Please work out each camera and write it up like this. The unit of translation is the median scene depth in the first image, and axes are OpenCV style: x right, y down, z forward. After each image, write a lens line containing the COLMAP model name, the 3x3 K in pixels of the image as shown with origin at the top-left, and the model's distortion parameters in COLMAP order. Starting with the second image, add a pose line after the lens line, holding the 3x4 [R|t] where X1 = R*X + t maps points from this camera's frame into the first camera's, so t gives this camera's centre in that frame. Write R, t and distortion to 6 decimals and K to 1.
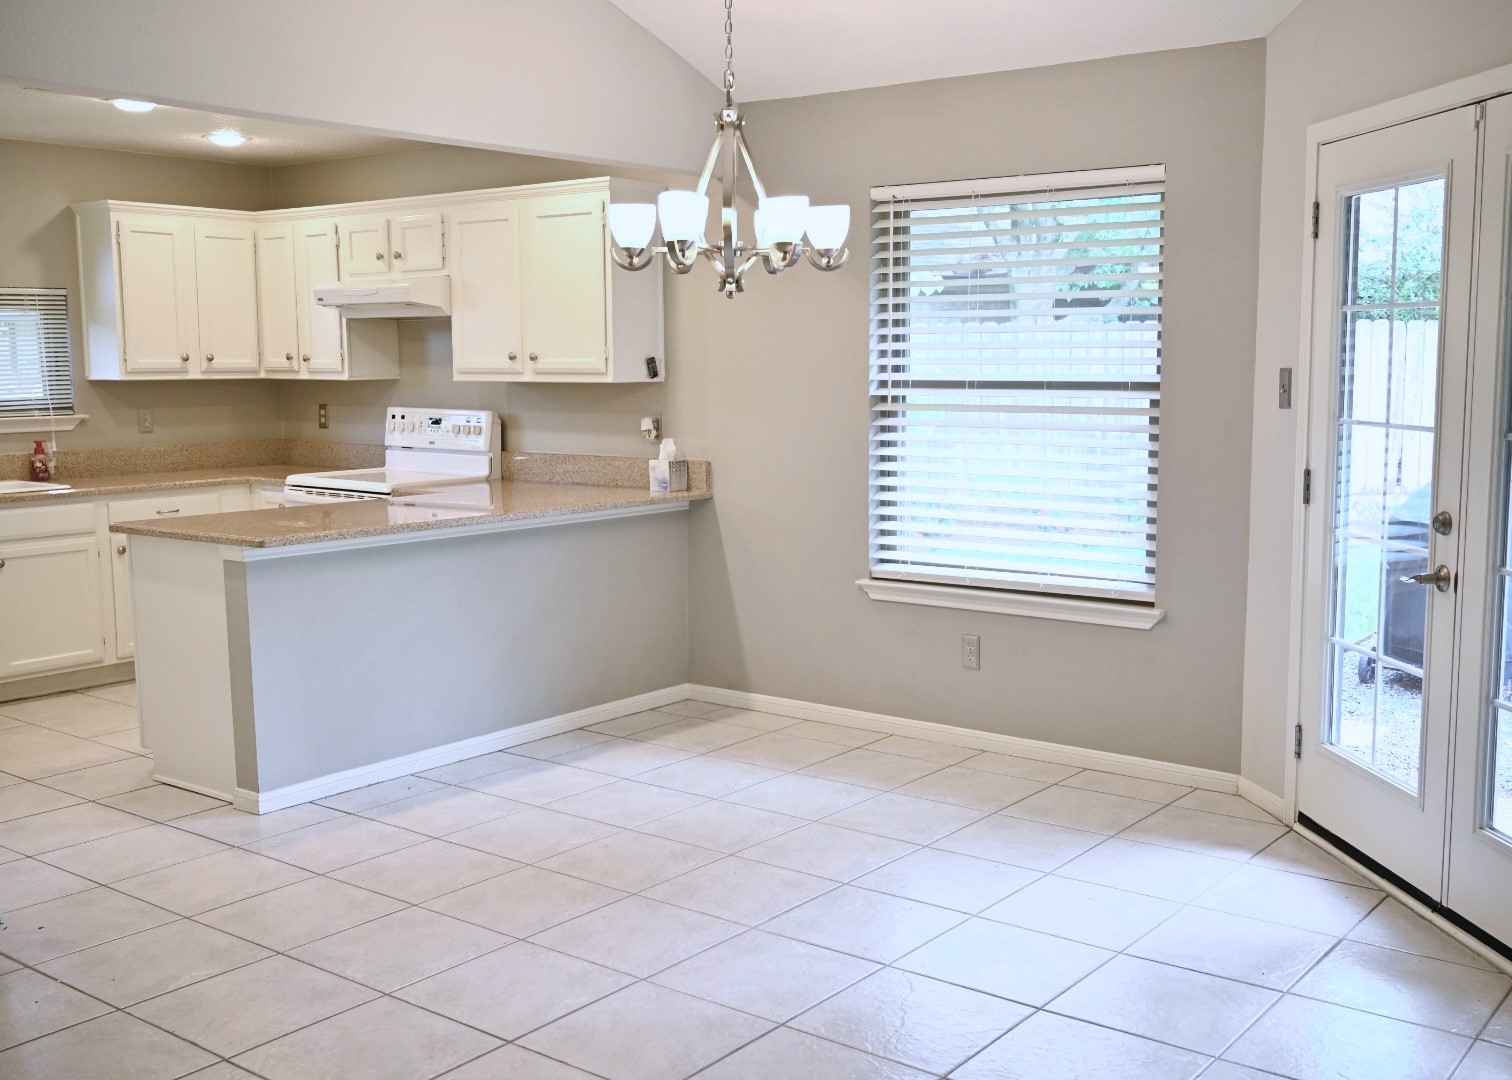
lens RADIAL K [[1544.6, 0, 819.1], [0, 1544.6, 537.7], [0, 0, 1]] dist [-0.012070, 0.000000]
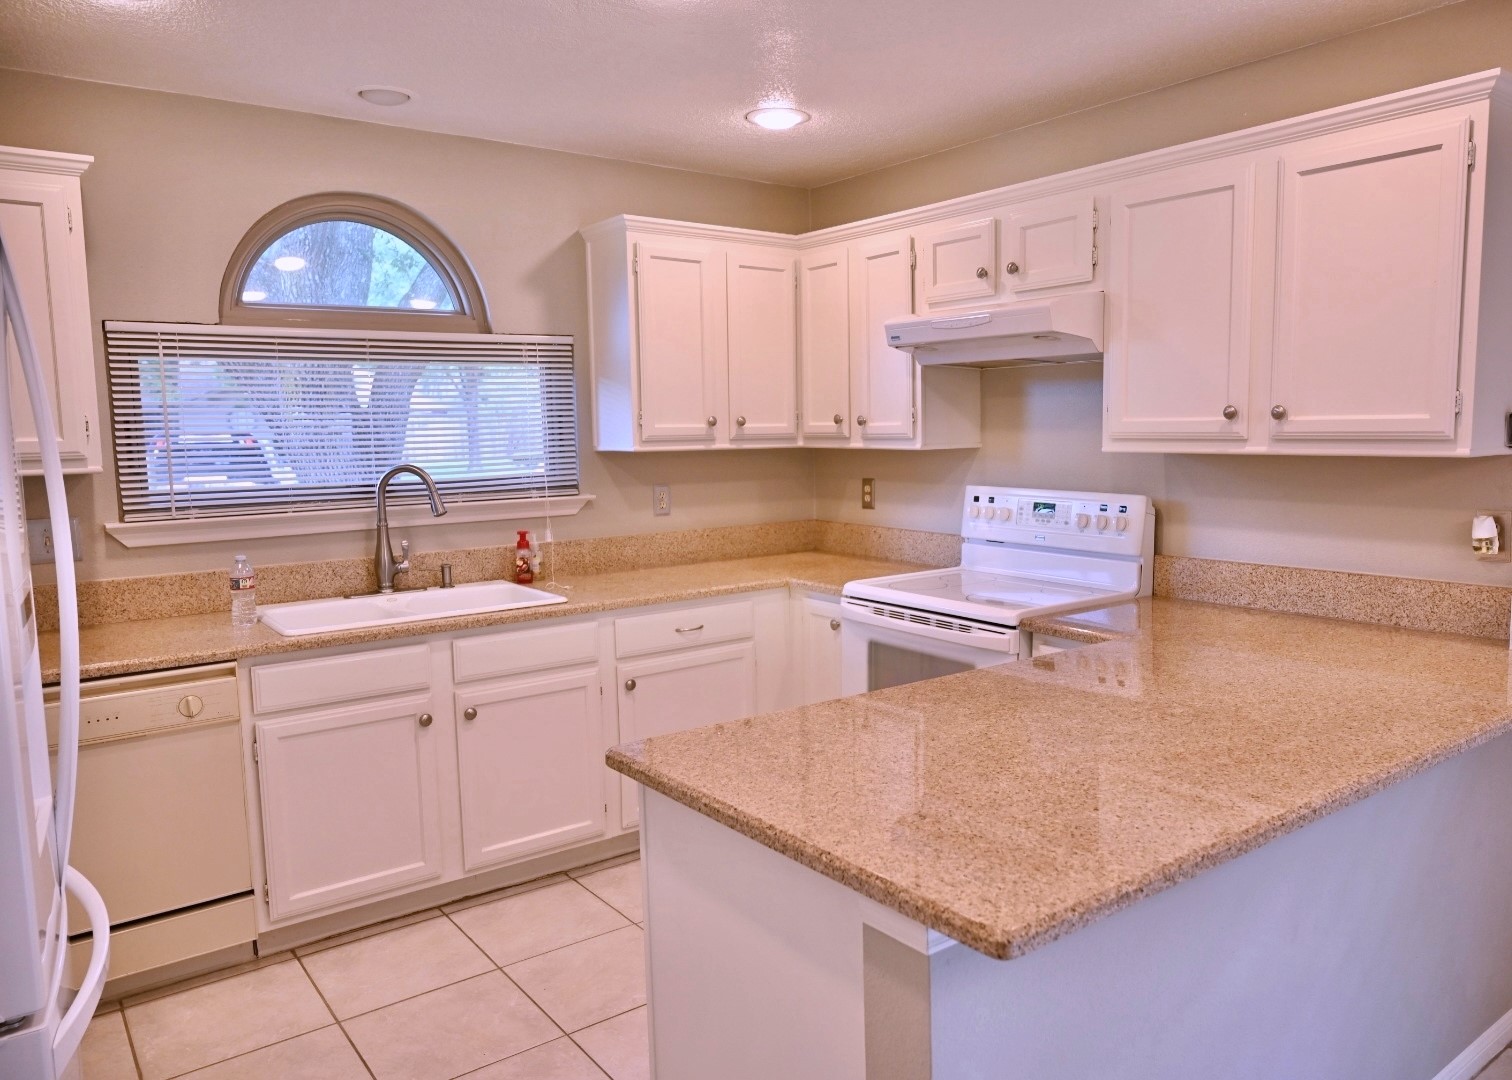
lens RADIAL K [[1073.3, 0, 796.9], [0, 1073.3, 535.3], [0, 0, 1]] dist [-0.013615, 0.007810]
pose [[0.962633, 0.017311, -0.270255, -0.229796], [-0.020767, 0.999735, -0.009934, -0.056772], [0.270011, 0.015175, 0.962738, 0.507059]]
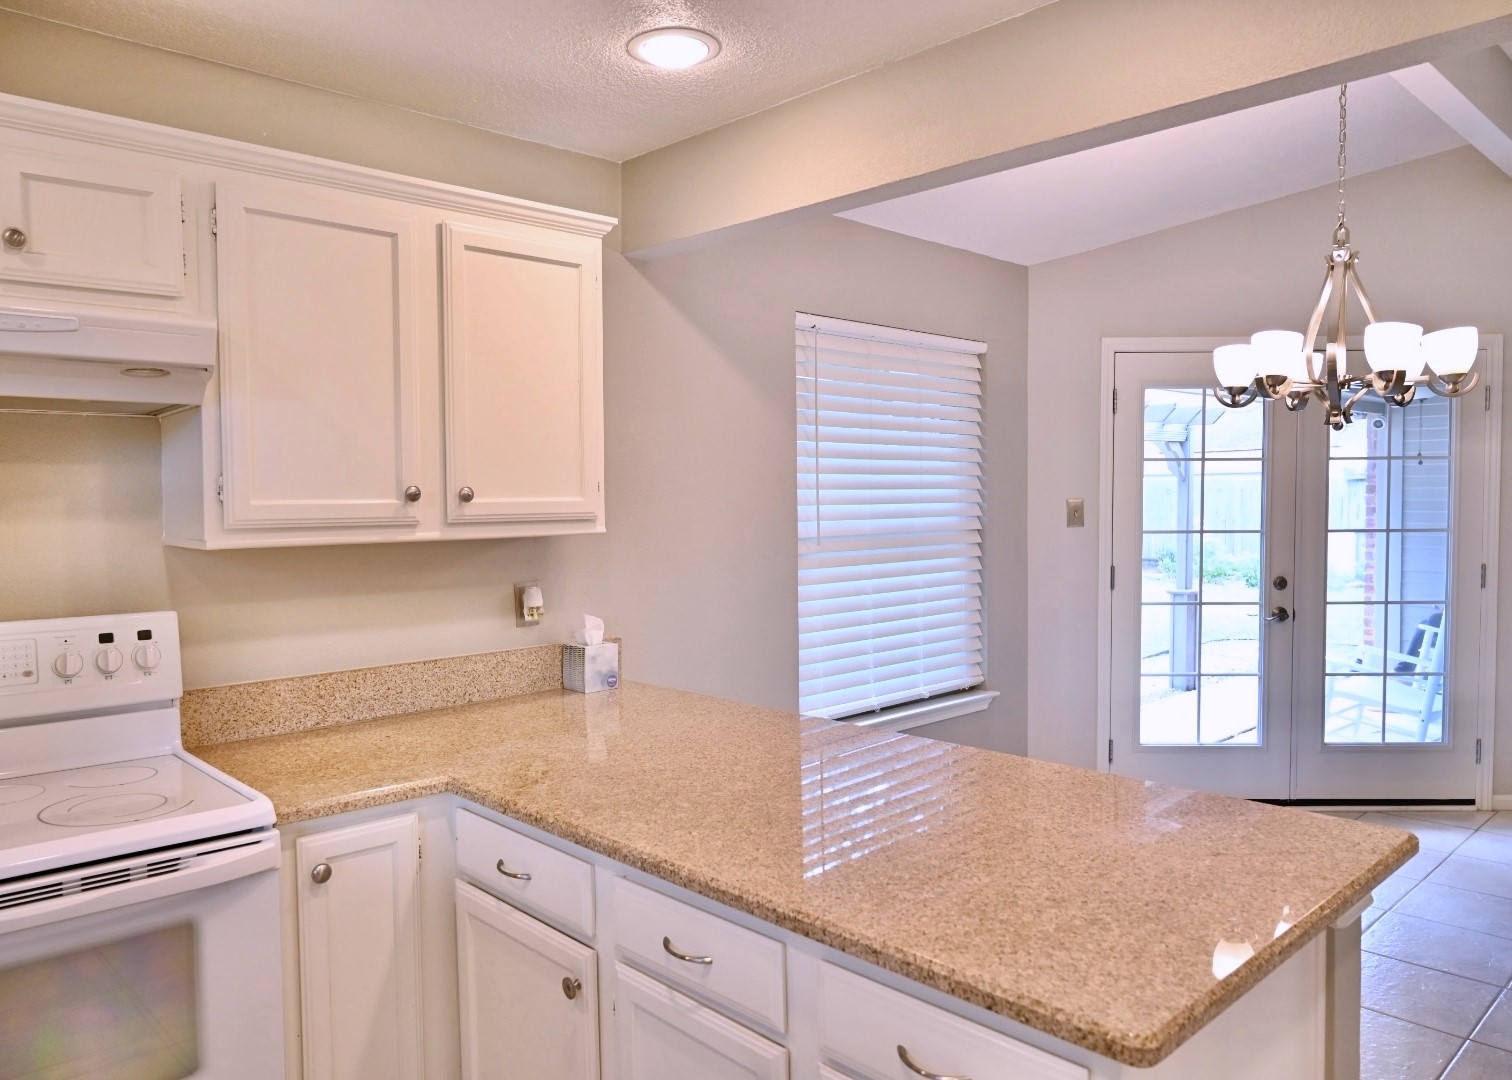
lens RADIAL K [[1073.3, 0, 751.3], [0, 1073.3, 533.6], [0, 0, 1]] dist [-0.013615, 0.007810]
pose [[0.169511, -0.034313, 0.984931, -0.575567], [0.122861, 0.992333, 0.013426, -0.096303], [-0.977840, 0.118734, 0.172427, 0.836535]]
